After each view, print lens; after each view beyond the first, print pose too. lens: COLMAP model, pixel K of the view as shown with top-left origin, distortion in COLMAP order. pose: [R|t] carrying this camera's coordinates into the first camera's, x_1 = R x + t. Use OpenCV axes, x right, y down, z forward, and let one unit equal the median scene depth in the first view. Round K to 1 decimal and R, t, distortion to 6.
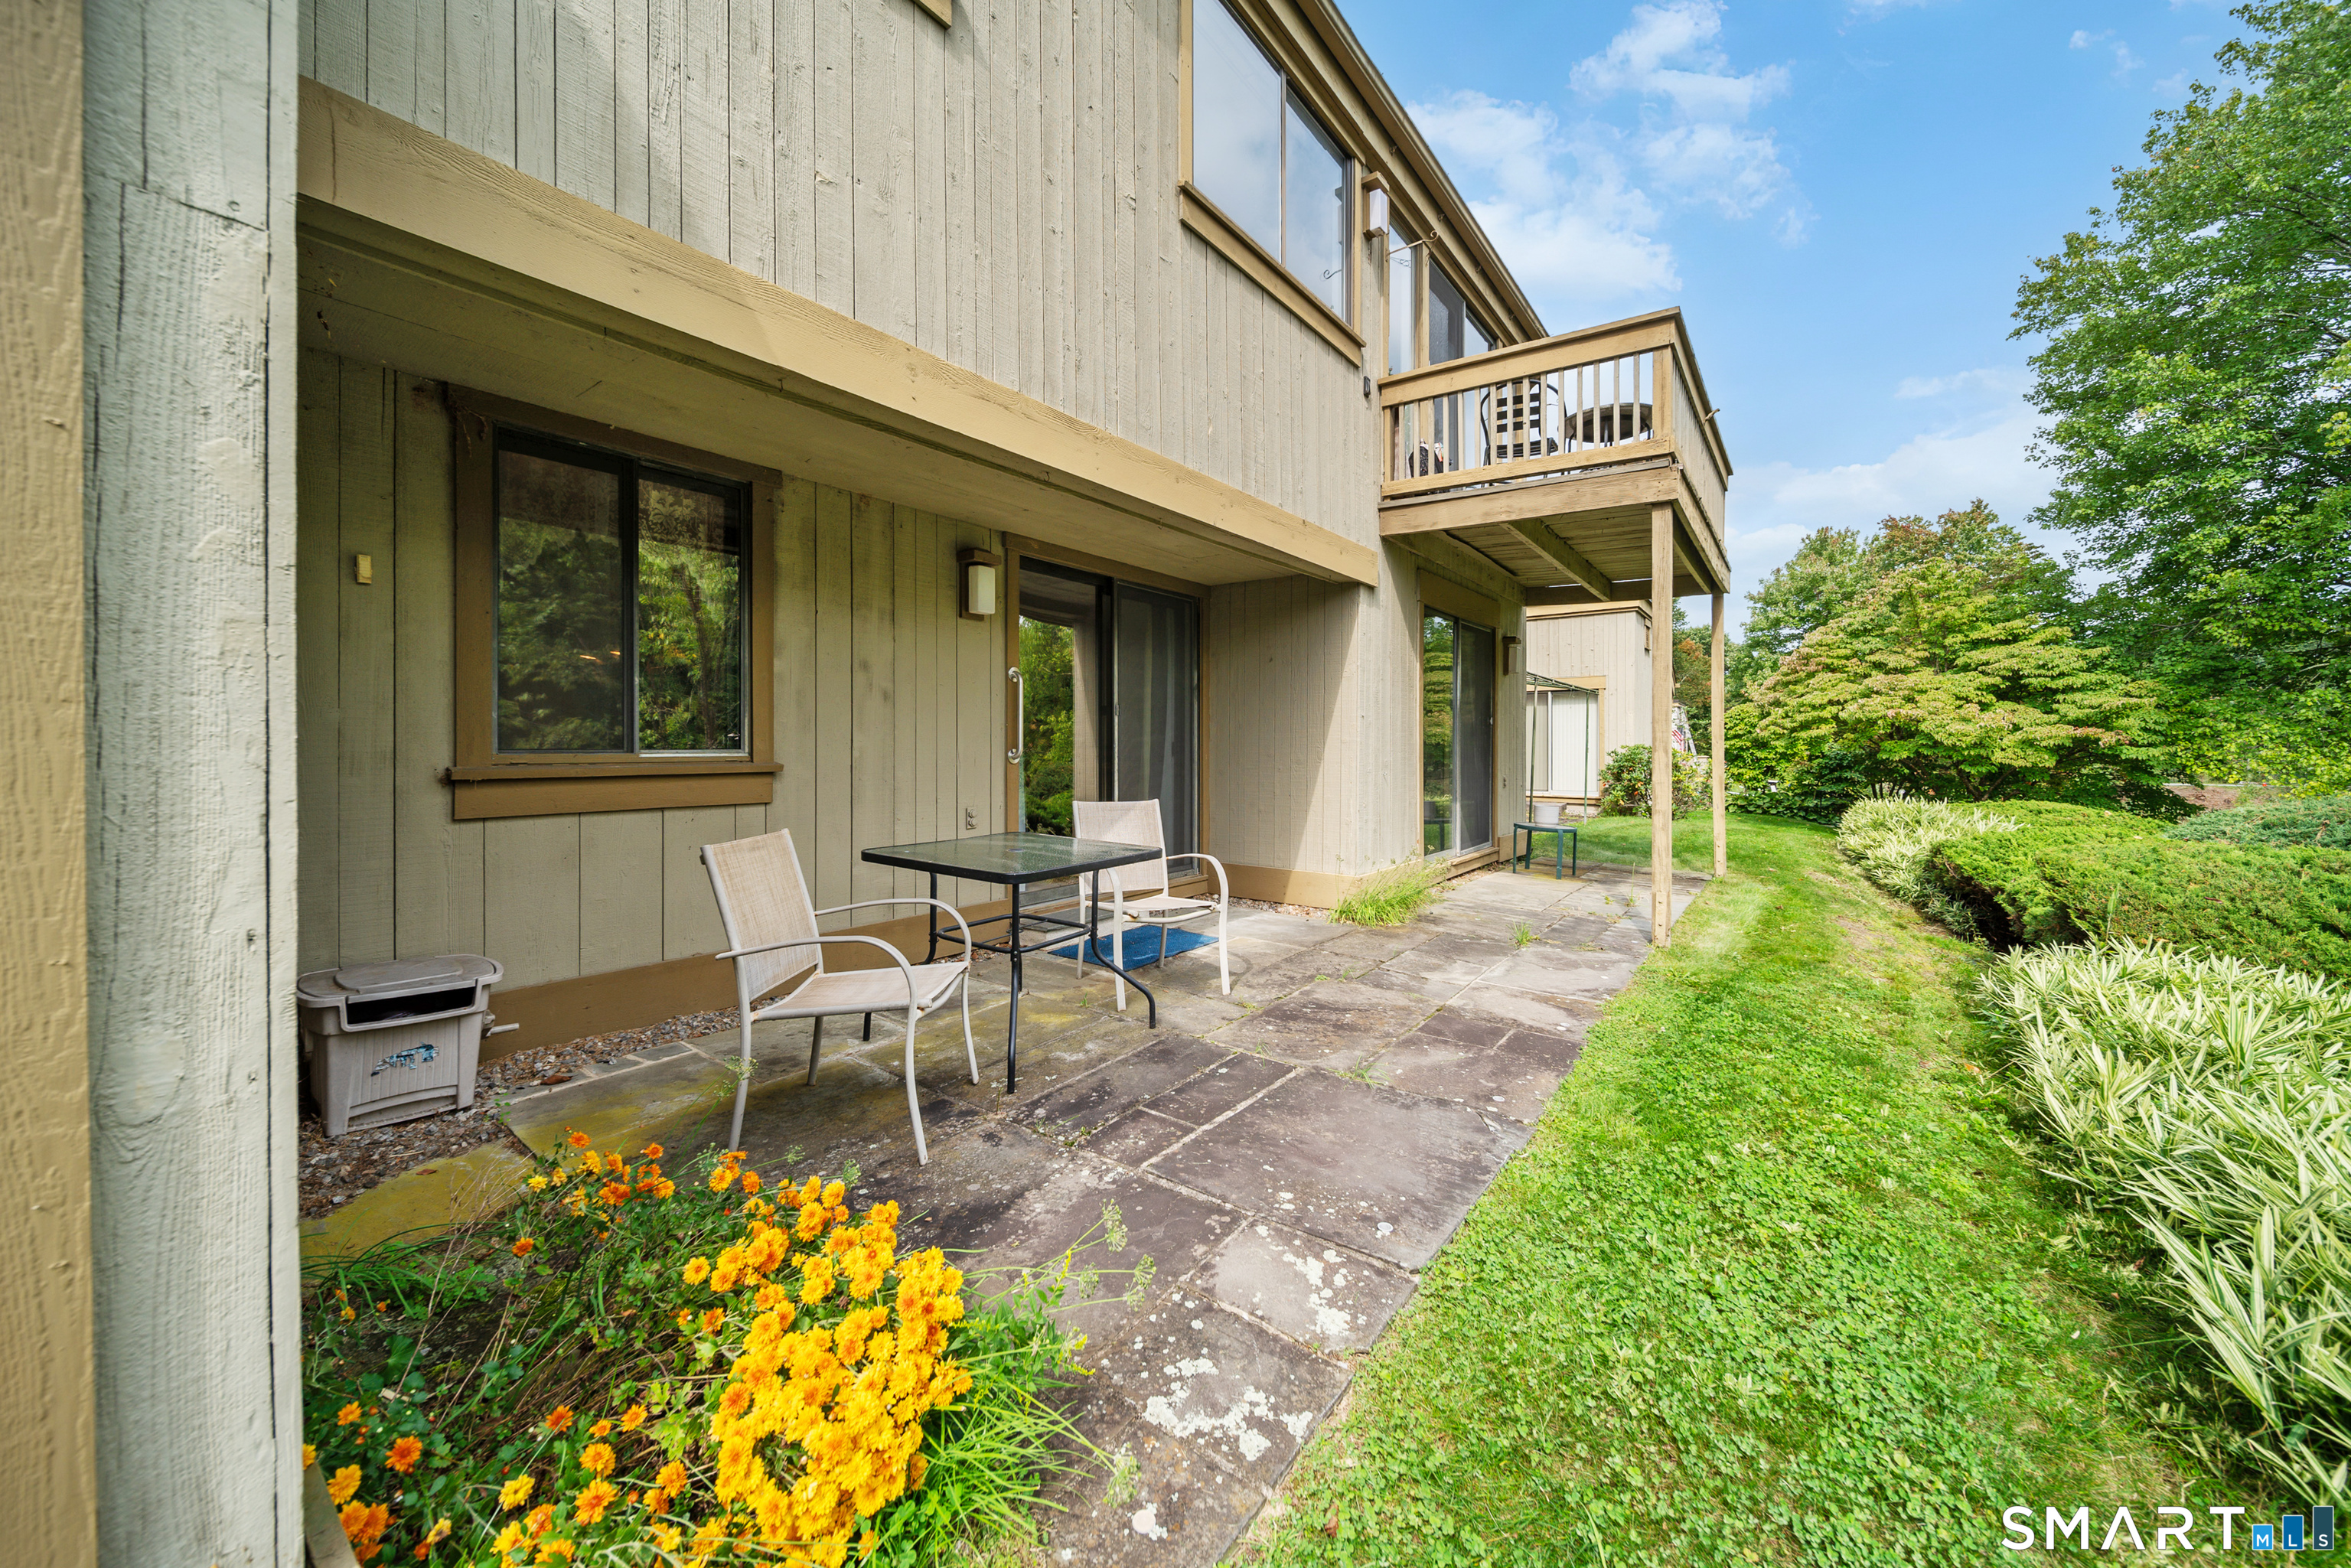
lens RADIAL K [[820.8, 0, 1175.0], [0, 820.8, 754.8], [0, 0, 1]] dist [-0.002247, -0.000169]
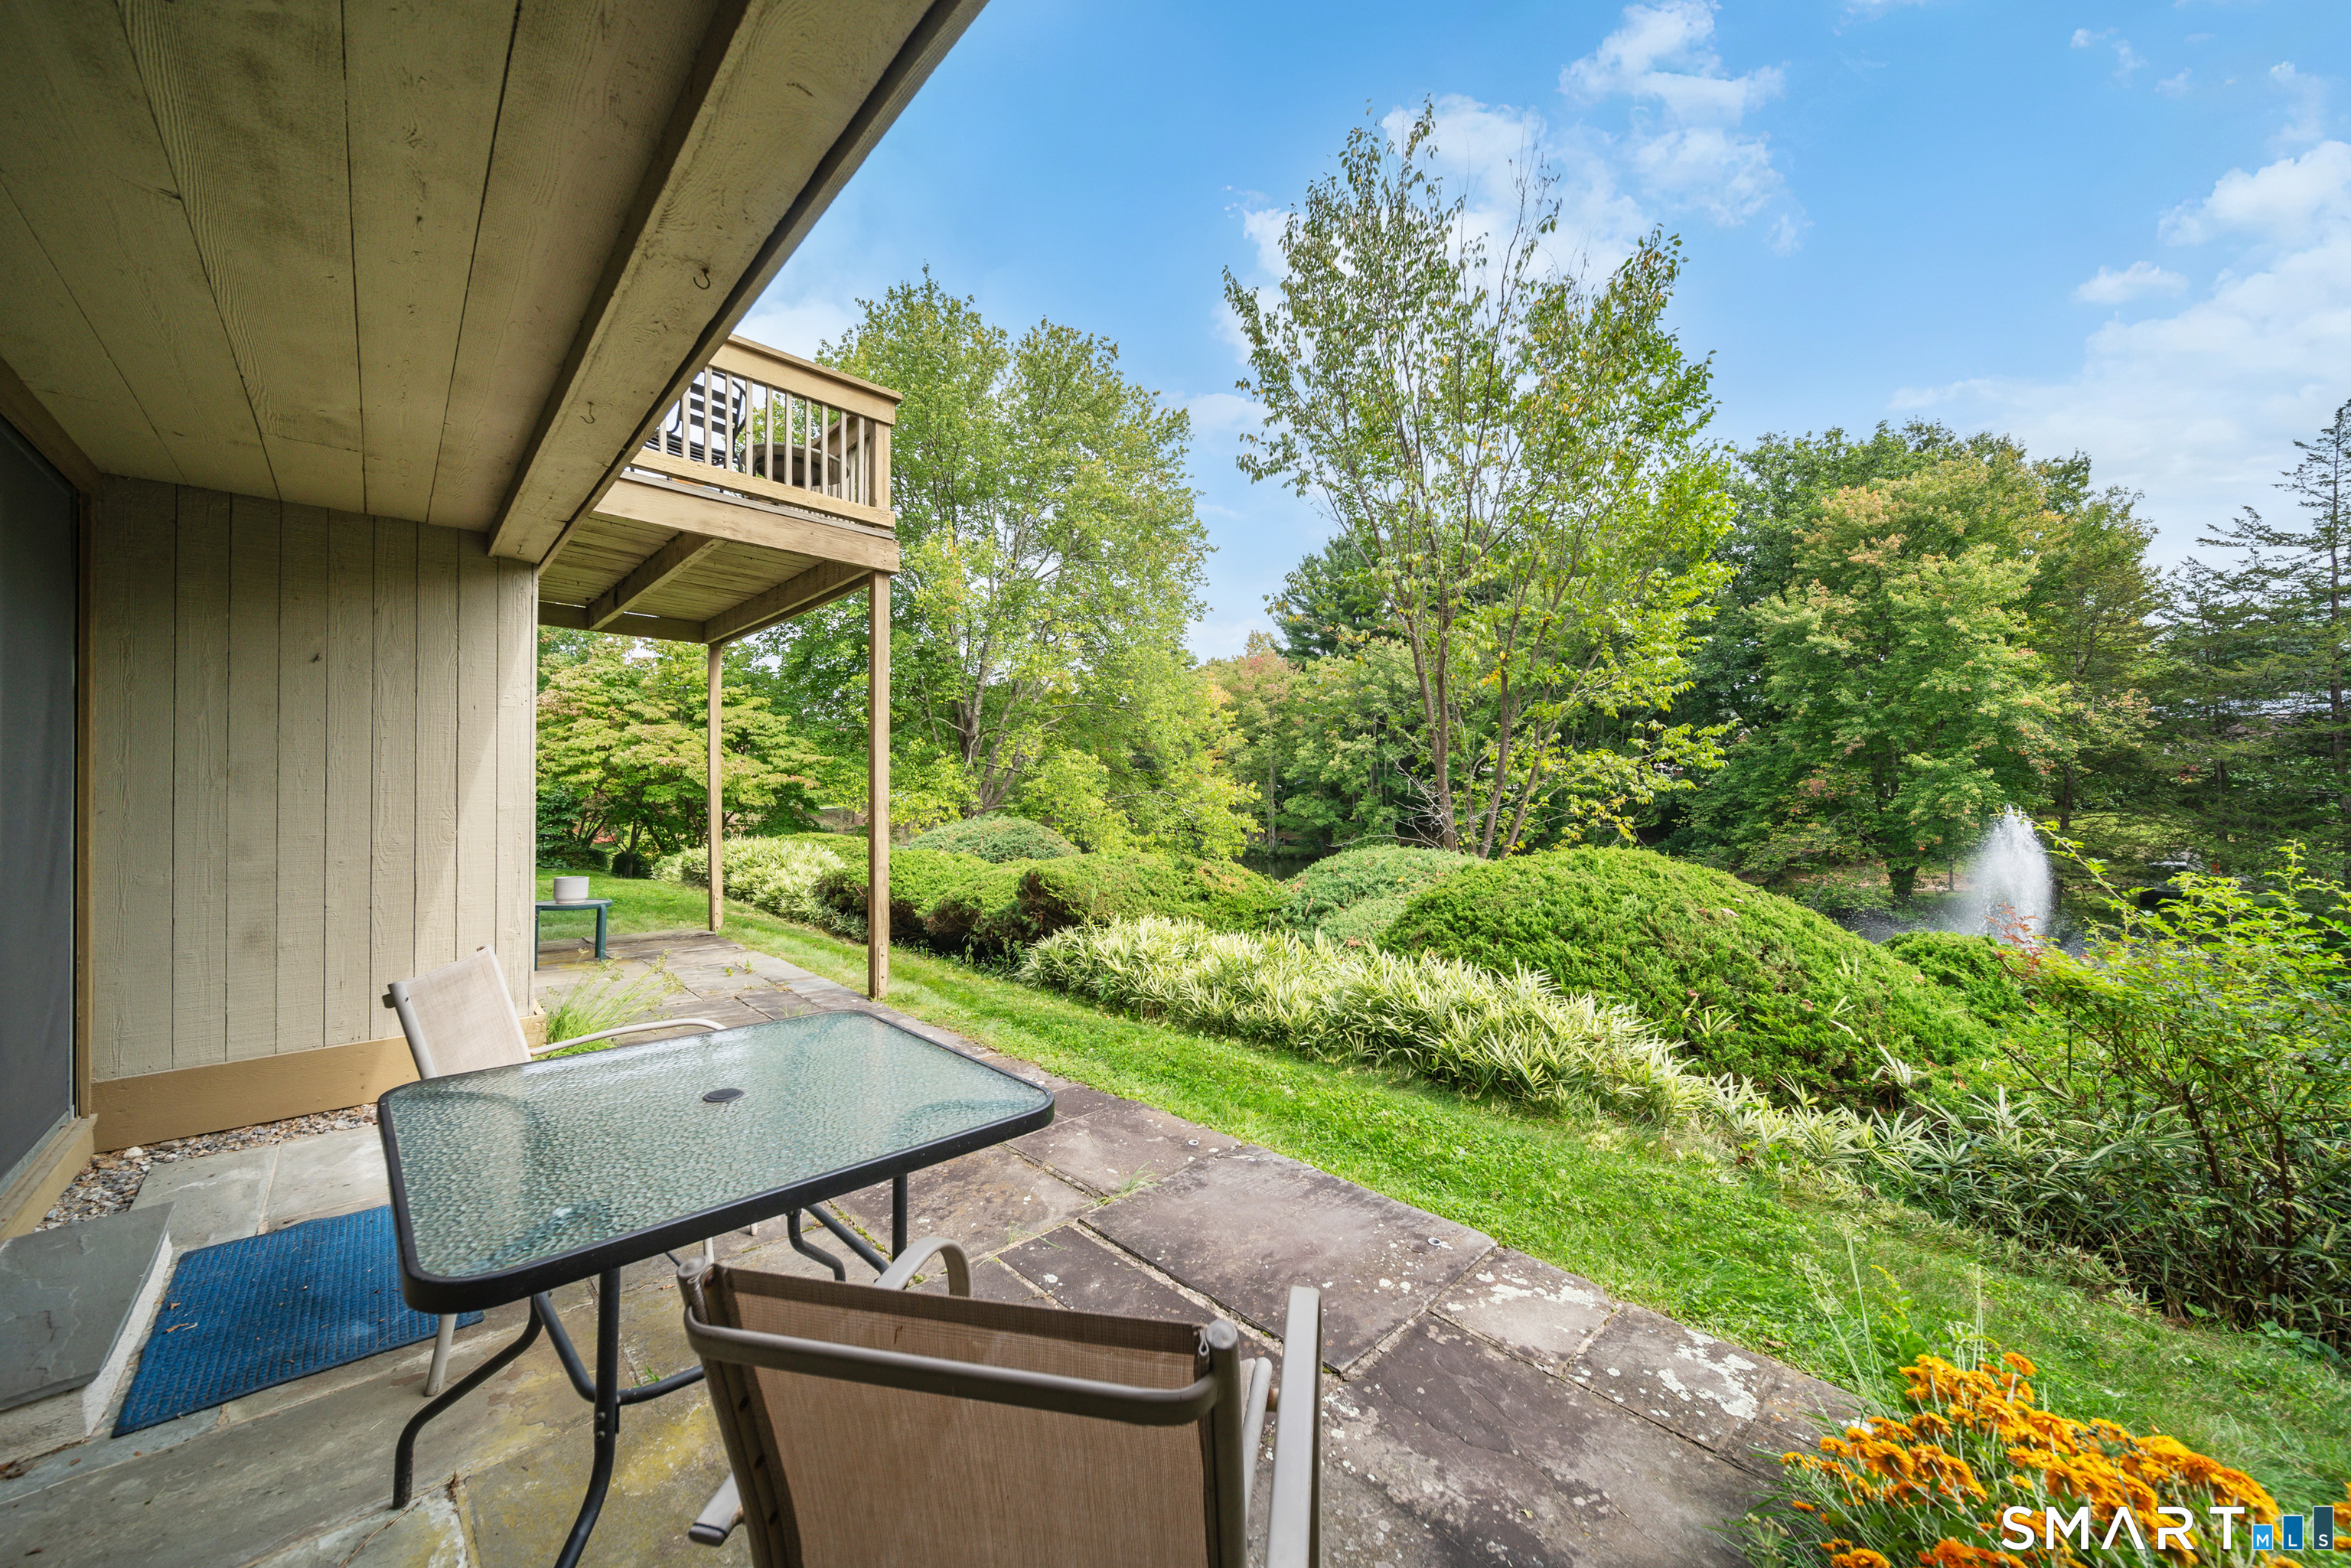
lens RADIAL K [[836.2, 0, 1168.5], [0, 836.2, 754.0], [0, 0, 1]] dist [-0.001428, -0.000575]
pose [[0.199300, 0.033889, 0.979352, -0.101449], [0.013928, 0.999203, -0.037410, -0.008027], [-0.979840, 0.021096, 0.198669, 0.112572]]
